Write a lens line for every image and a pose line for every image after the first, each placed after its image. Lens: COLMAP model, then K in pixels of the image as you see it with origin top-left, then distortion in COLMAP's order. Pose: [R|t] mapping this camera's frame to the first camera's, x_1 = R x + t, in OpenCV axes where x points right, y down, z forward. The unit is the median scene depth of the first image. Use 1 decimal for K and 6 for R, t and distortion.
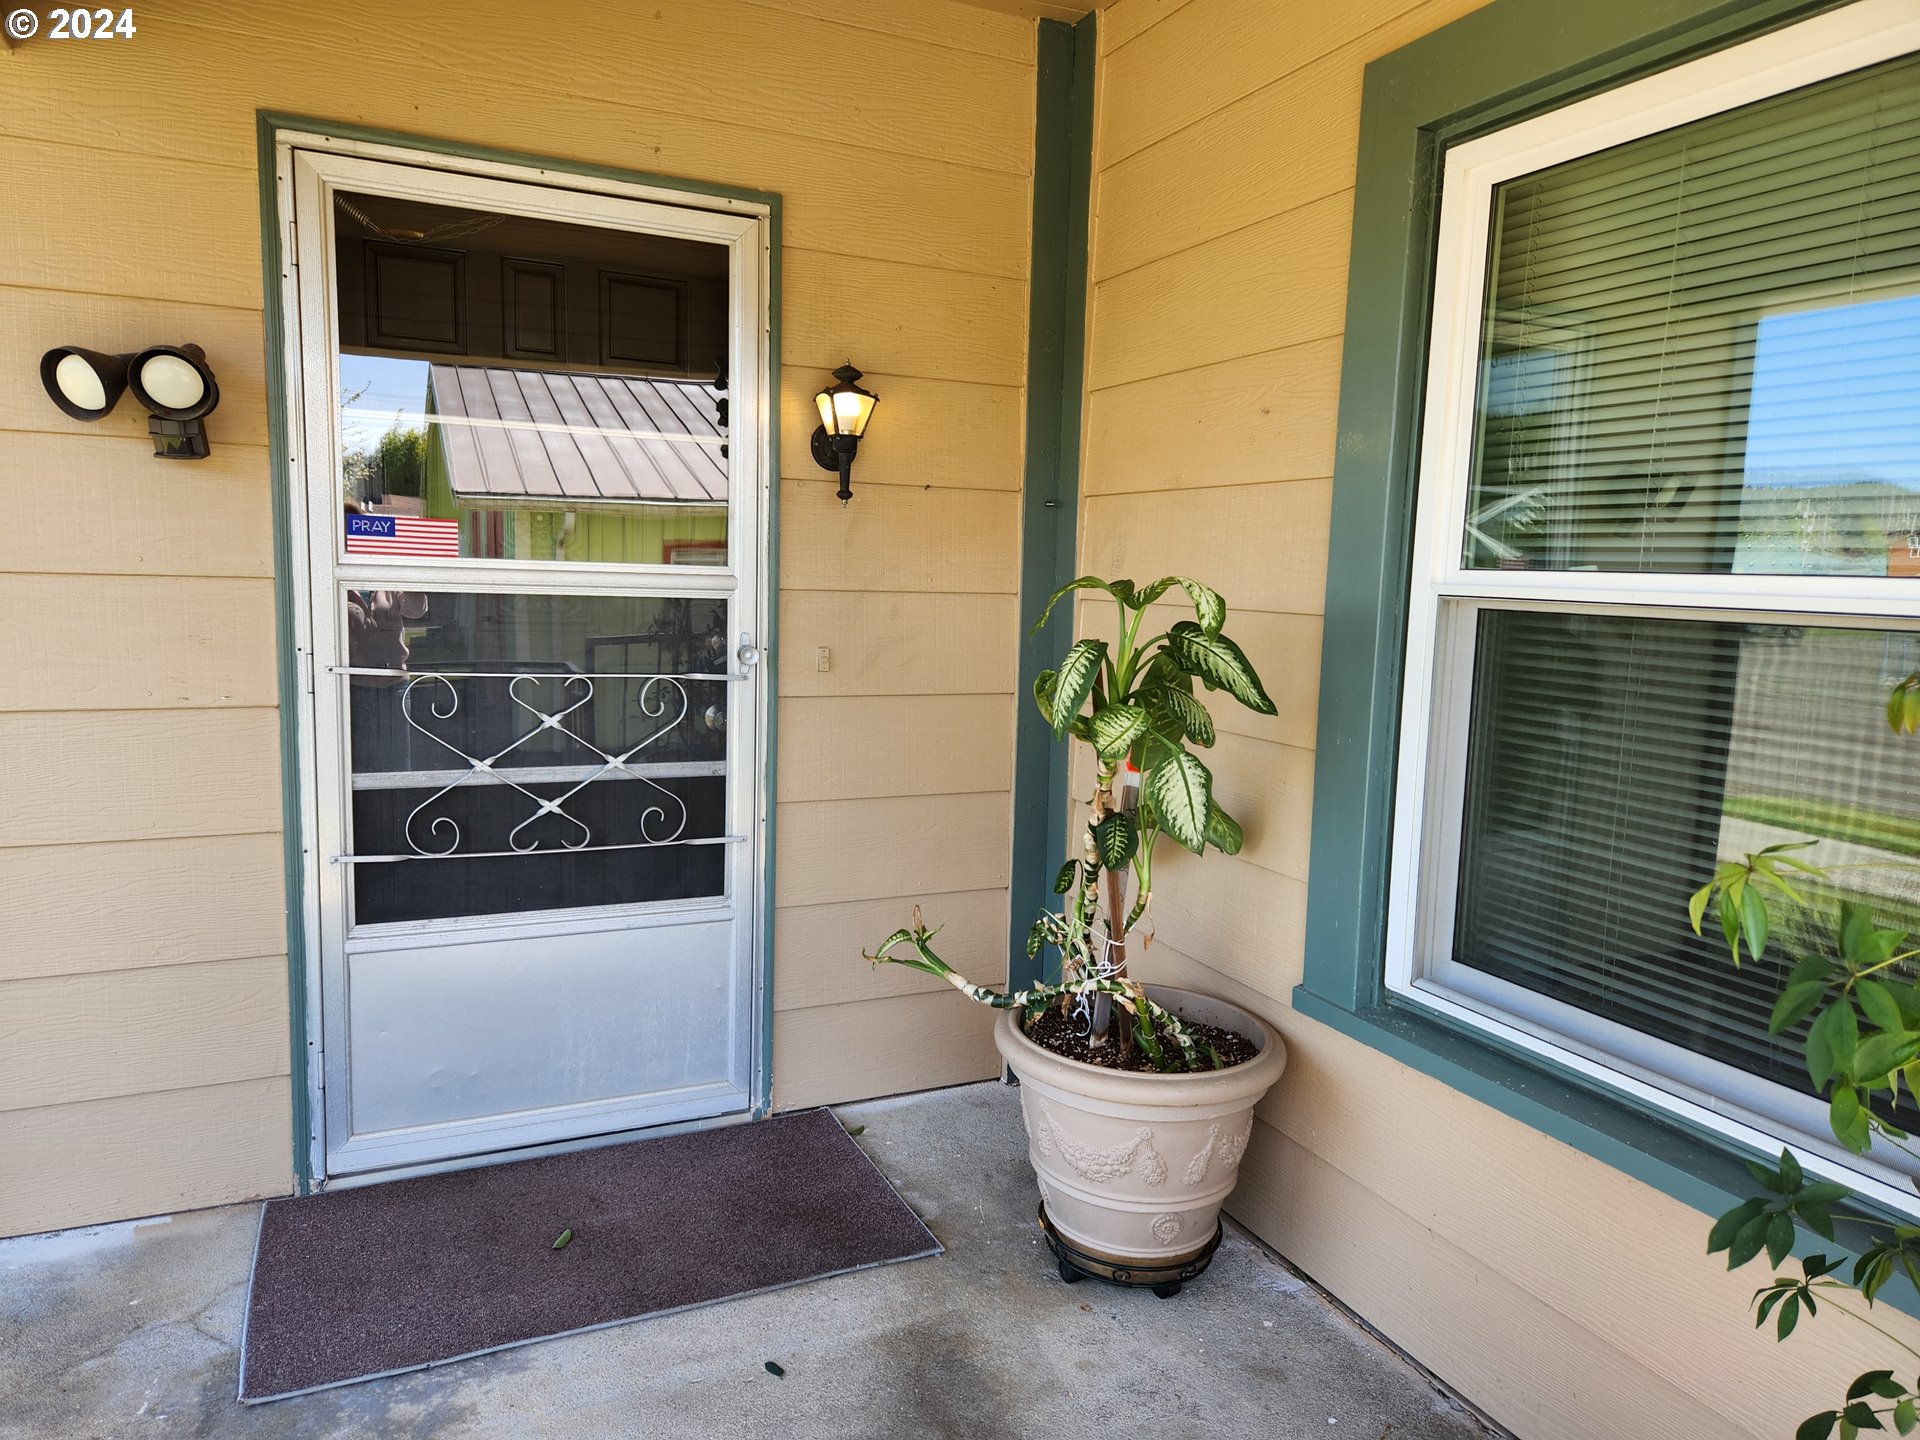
lens RADIAL K [[1276.0, 0, 969.0], [0, 1276.0, 732.1], [0, 0, 1]] dist [0.079228, -0.065186]
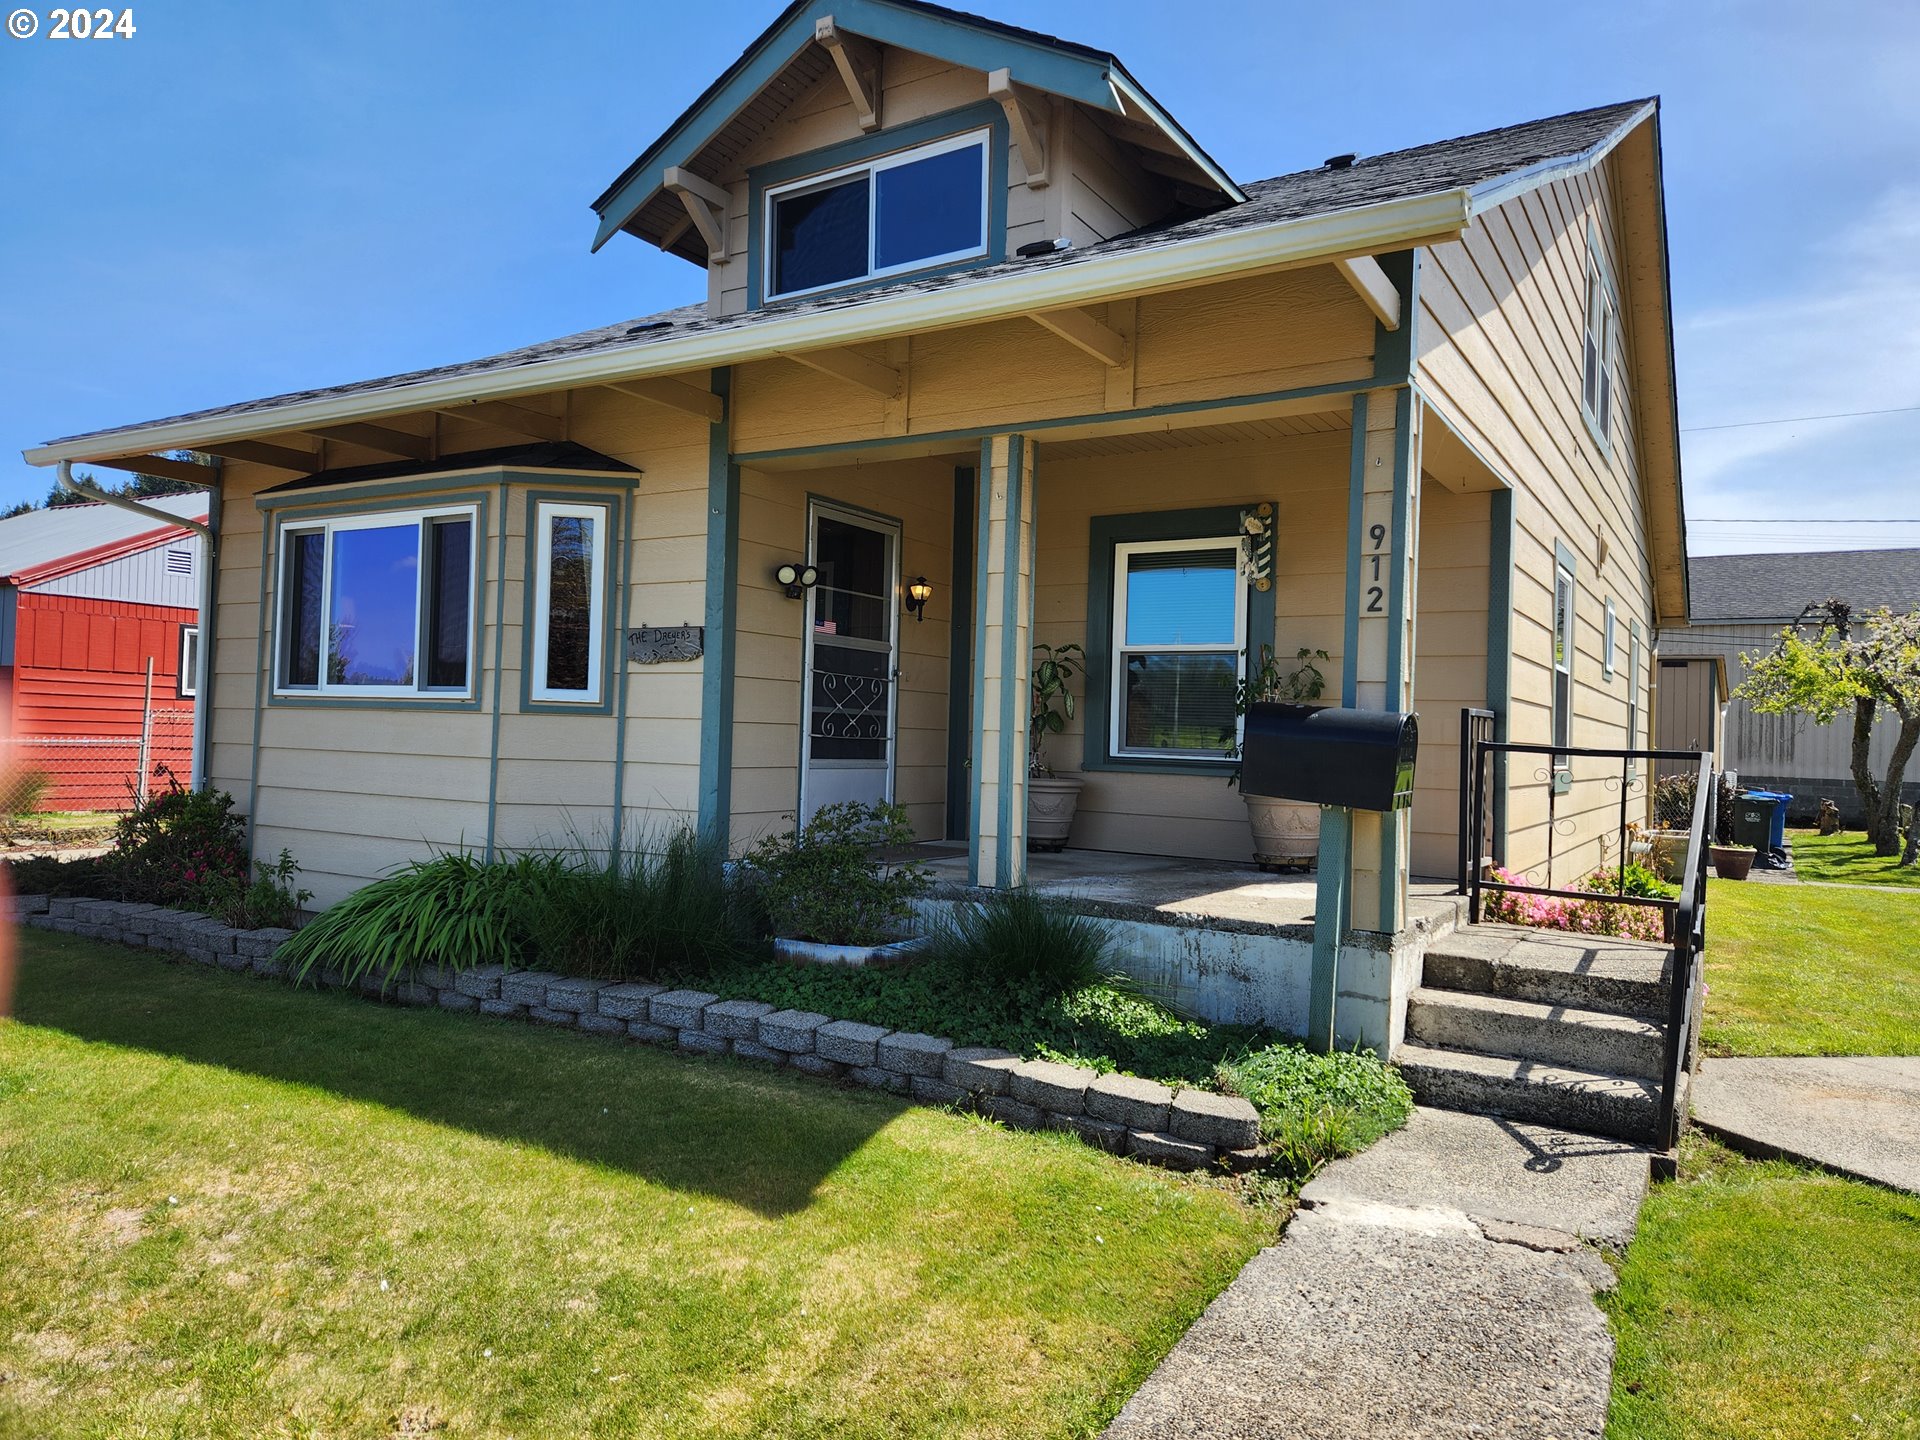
lens RADIAL K [[1276.0, 0, 969.0], [0, 1276.0, 732.1], [0, 0, 1]] dist [0.079228, -0.065186]
pose [[0.831542, -0.003789, 0.555449, -1.781633], [0.066831, 0.993395, -0.093273, 0.382580], [-0.551427, 0.114682, 0.826303, -1.578240]]
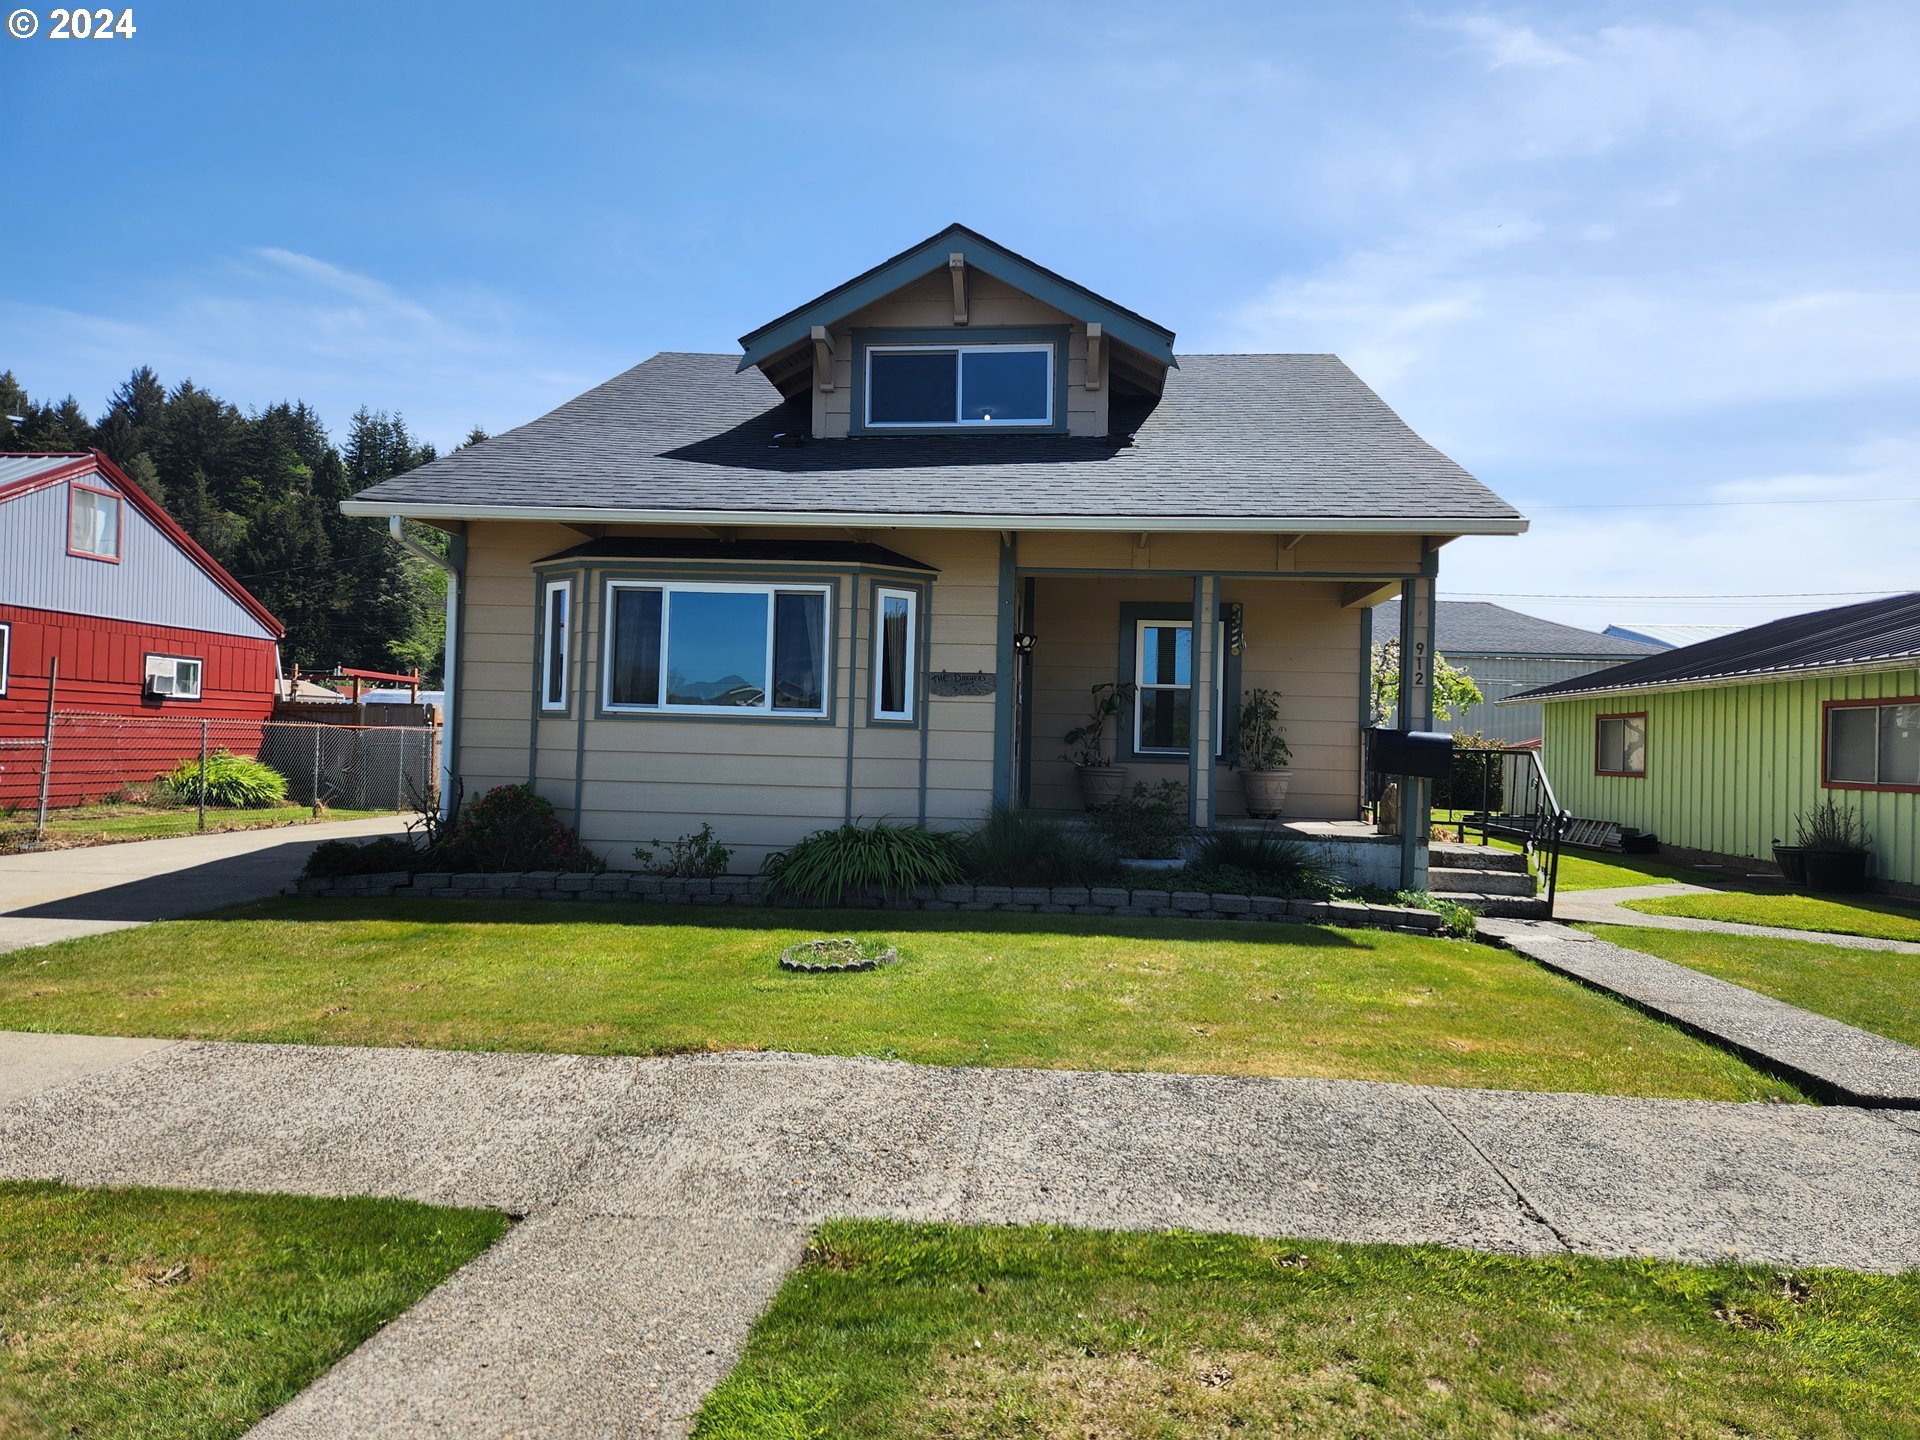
lens RADIAL K [[1276.0, 0, 969.0], [0, 1276.0, 732.1], [0, 0, 1]] dist [0.079228, -0.065186]
pose [[0.494103, -0.007909, 0.869367, -4.485475], [0.097680, 0.994132, -0.046472, 0.257642], [-0.863899, 0.107882, 0.491976, -1.072788]]
